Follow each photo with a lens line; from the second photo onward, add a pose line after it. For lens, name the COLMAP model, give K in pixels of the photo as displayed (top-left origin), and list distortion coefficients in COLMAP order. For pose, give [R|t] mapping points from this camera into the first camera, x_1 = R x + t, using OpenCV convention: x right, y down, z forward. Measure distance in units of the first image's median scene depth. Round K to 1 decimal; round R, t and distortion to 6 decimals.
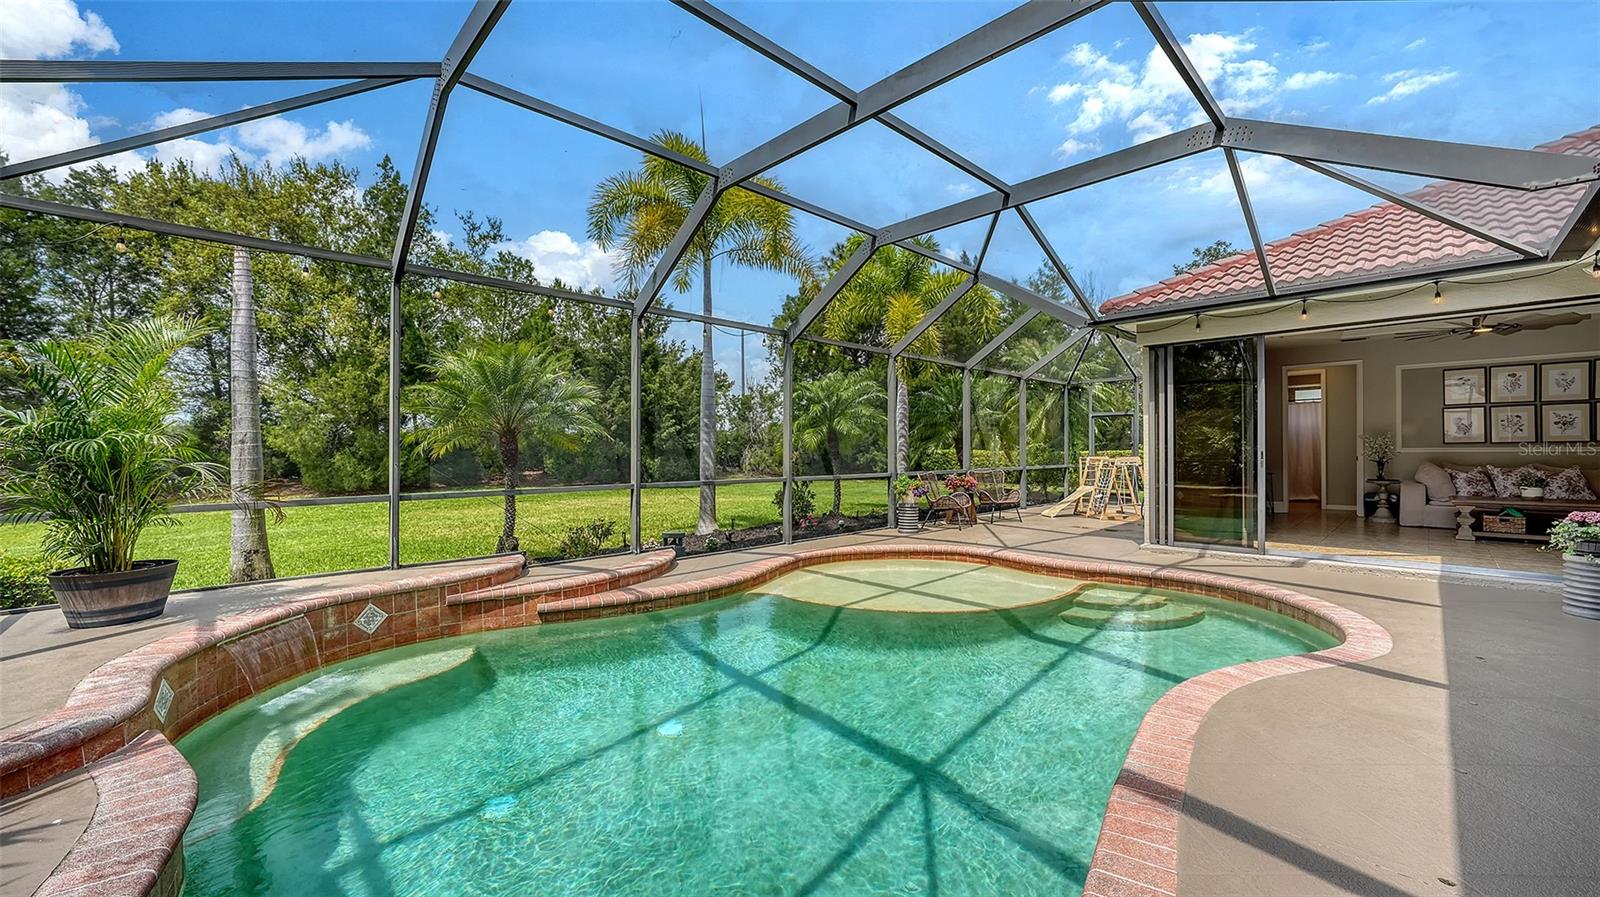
lens RADIAL K [[613.5, 0, 829.6], [0, 613.5, 441.5], [0, 0, 1]] dist [-0.026661, 0.007275]
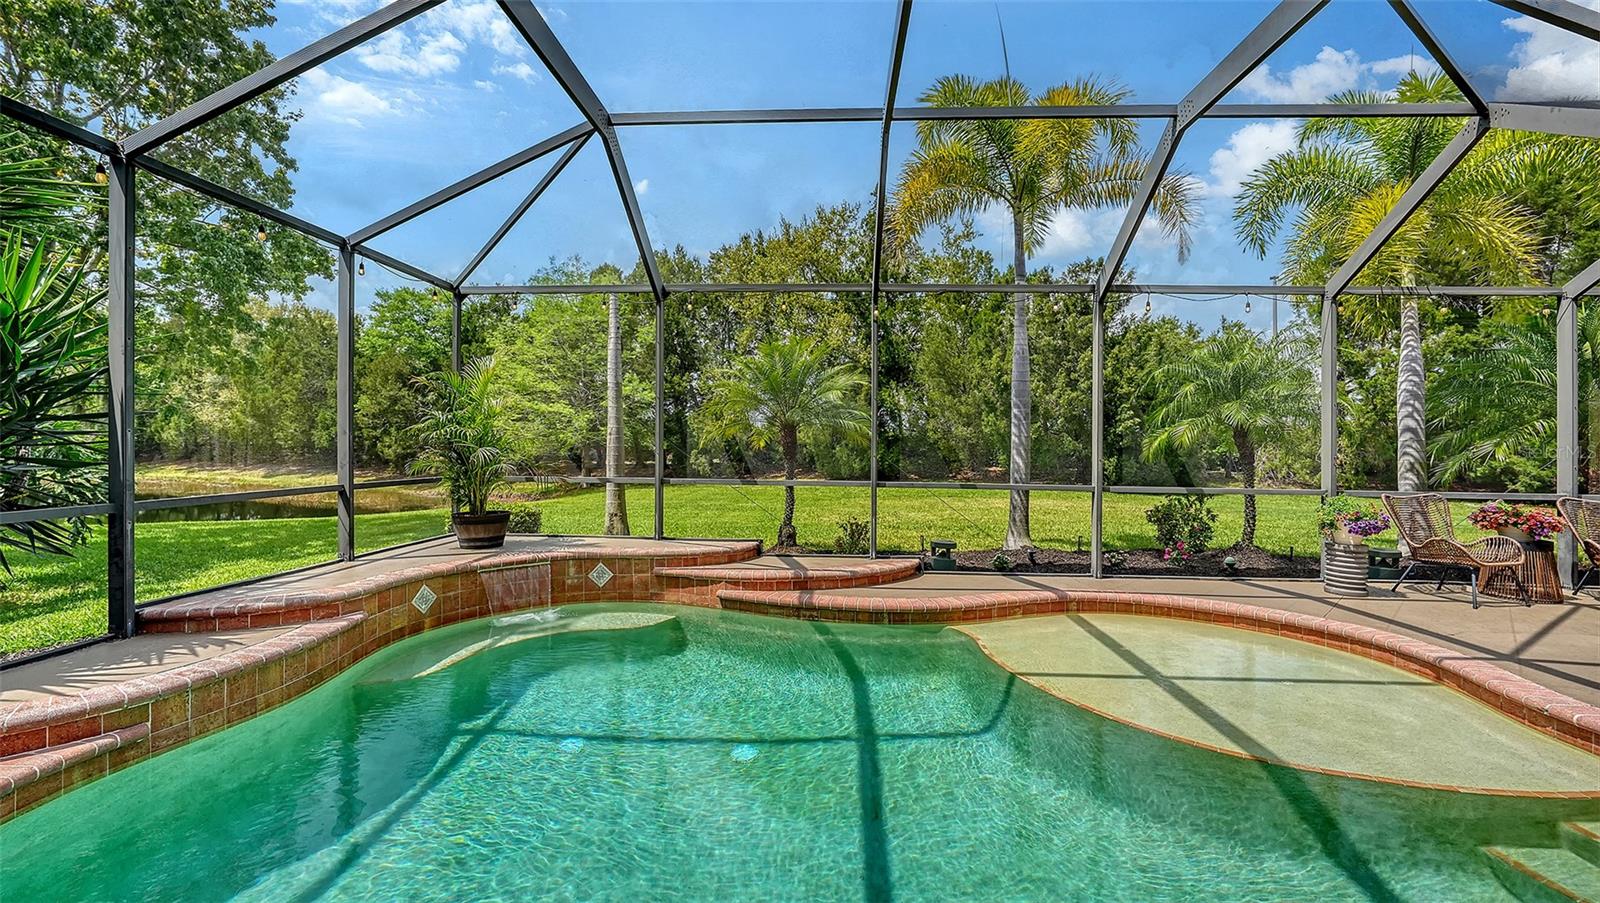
lens RADIAL K [[649.9, 0, 800.0], [0, 649.9, 451.5], [0, 0, 1]] dist [-0.019598, 0.000189]
pose [[0.652640, 0.022382, -0.757337, 0.393638], [-0.005832, 0.999682, 0.024519, 0.000249], [0.757646, -0.011585, 0.652563, 0.322393]]
